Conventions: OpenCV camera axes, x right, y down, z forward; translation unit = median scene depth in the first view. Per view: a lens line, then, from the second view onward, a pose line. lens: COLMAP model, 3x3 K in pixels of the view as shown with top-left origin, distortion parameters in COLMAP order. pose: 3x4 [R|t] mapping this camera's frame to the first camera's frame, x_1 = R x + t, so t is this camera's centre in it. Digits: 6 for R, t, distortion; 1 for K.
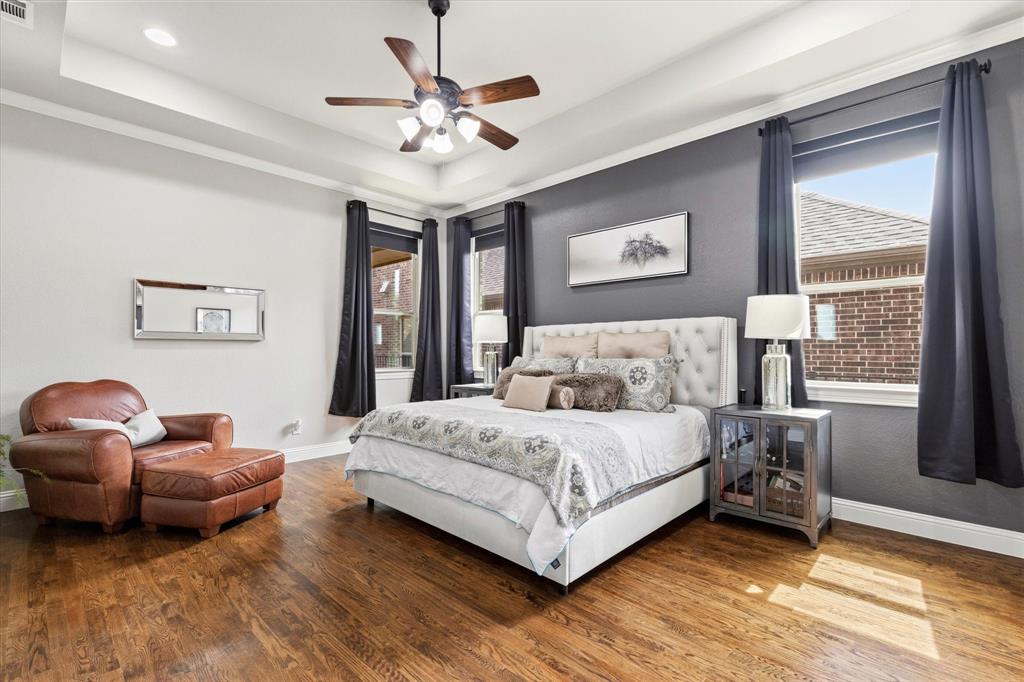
lens RADIAL K [[463.7, 0, 509.4], [0, 463.7, 343.0], [0, 0, 1]] dist [0.011312, -0.000398]
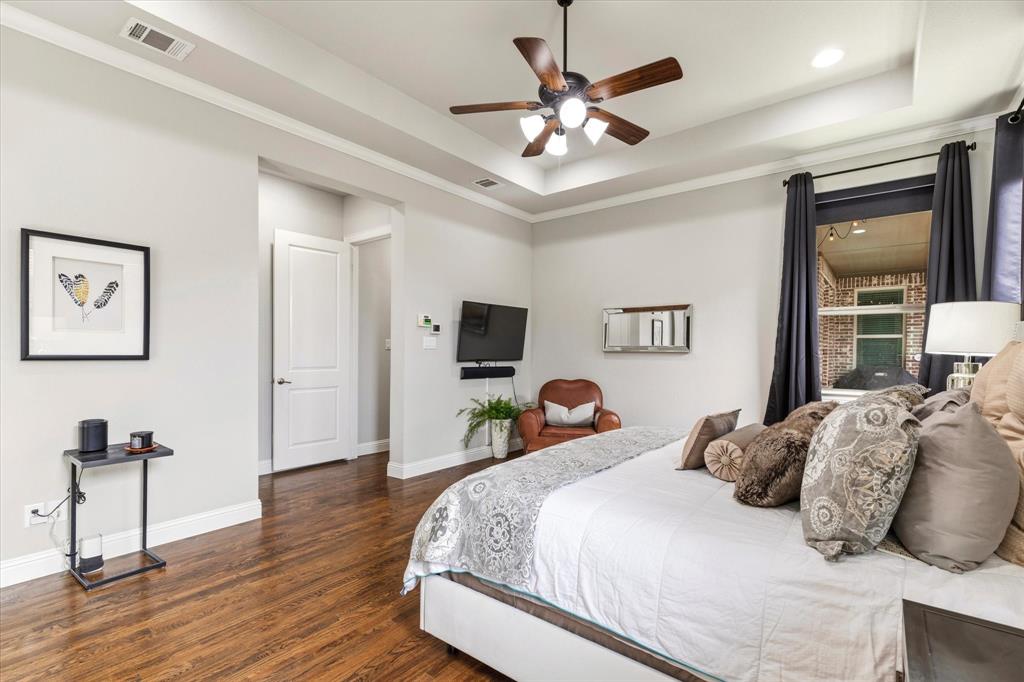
lens RADIAL K [[467.1, 0, 509.7], [0, 467.1, 350.0], [0, 0, 1]] dist [0.000895, -0.000018]
pose [[0.090967, -0.003600, -0.995847, 0.560911], [0.006786, 0.999972, -0.002995, -0.011001], [0.995831, -0.006485, 0.090989, 0.583869]]
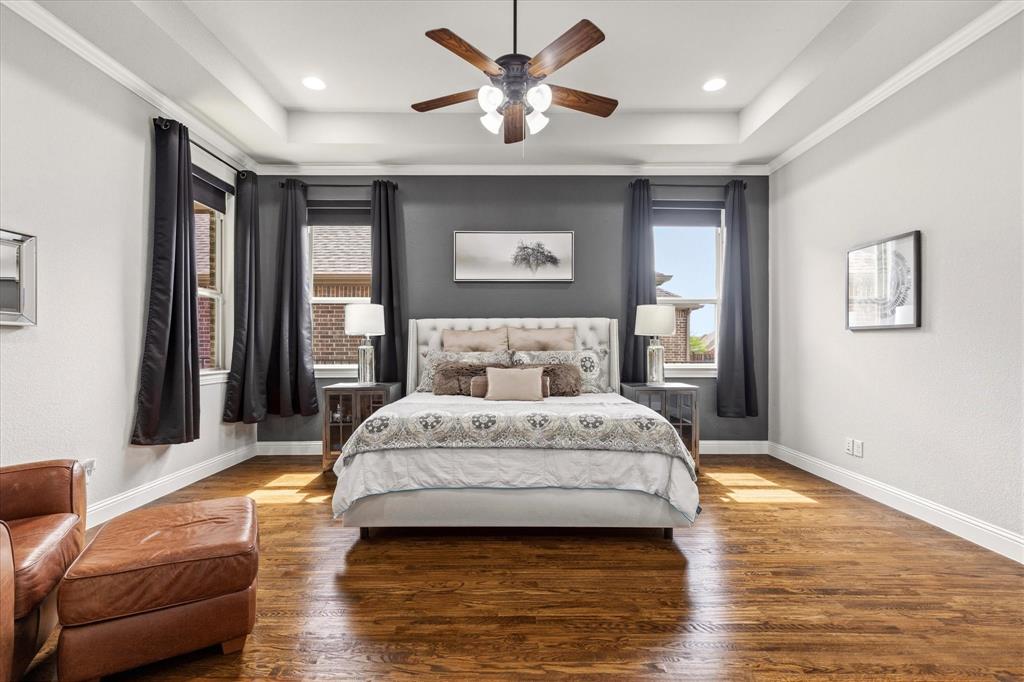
lens RADIAL K [[463.7, 0, 509.4], [0, 463.7, 343.0], [0, 0, 1]] dist [0.011312, -0.000398]
pose [[0.716981, 0.000711, 0.697092, -0.599814], [-0.009225, 0.999922, 0.008468, 0.004962], [-0.697032, -0.012502, 0.716931, 0.232425]]
